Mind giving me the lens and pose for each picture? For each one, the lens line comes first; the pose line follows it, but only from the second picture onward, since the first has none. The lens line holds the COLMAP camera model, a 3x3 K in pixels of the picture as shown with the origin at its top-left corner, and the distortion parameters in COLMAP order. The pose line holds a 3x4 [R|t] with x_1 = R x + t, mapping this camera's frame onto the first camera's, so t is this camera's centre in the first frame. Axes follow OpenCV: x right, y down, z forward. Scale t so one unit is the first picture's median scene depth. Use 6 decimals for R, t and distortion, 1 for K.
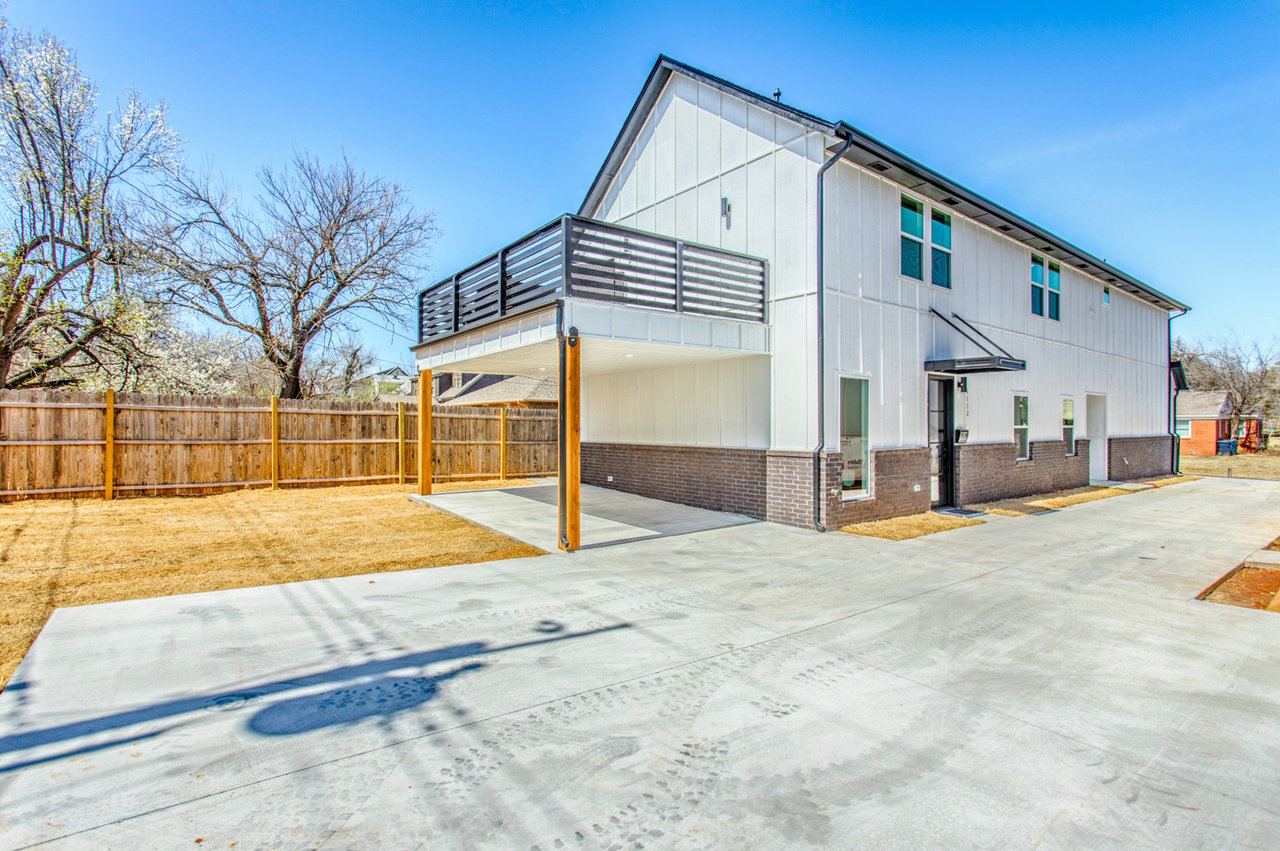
lens RADIAL K [[600.4, 0, 642.2], [0, 600.4, 424.0], [0, 0, 1]] dist [0.001398, 0.000108]
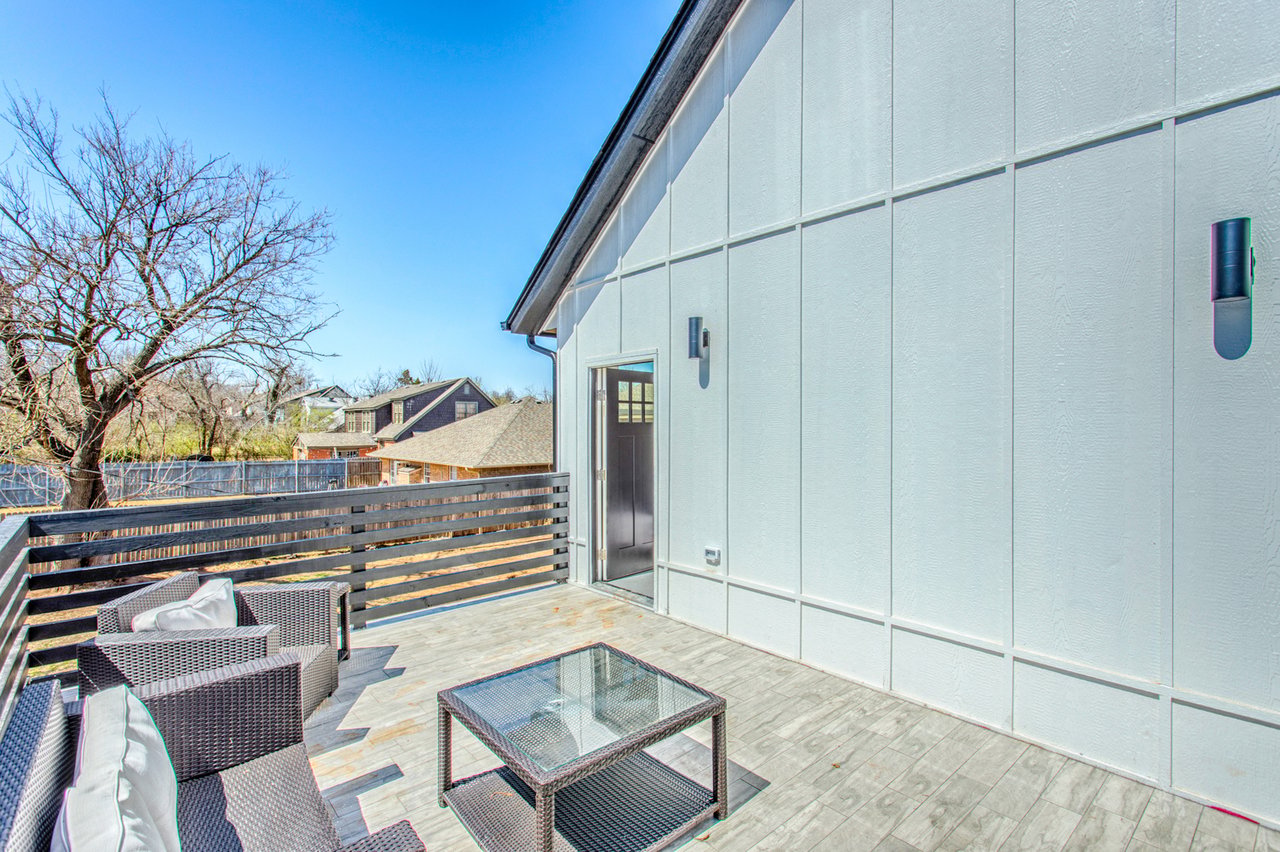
lens RADIAL K [[600.4, 0, 642.2], [0, 600.4, 424.5], [0, 0, 1]] dist [0.001398, 0.000108]
pose [[0.998527, 0.002051, 0.054227, -0.039500], [-0.002195, 0.999994, 0.002591, -0.129441], [-0.054222, -0.002706, 0.998525, 0.340413]]
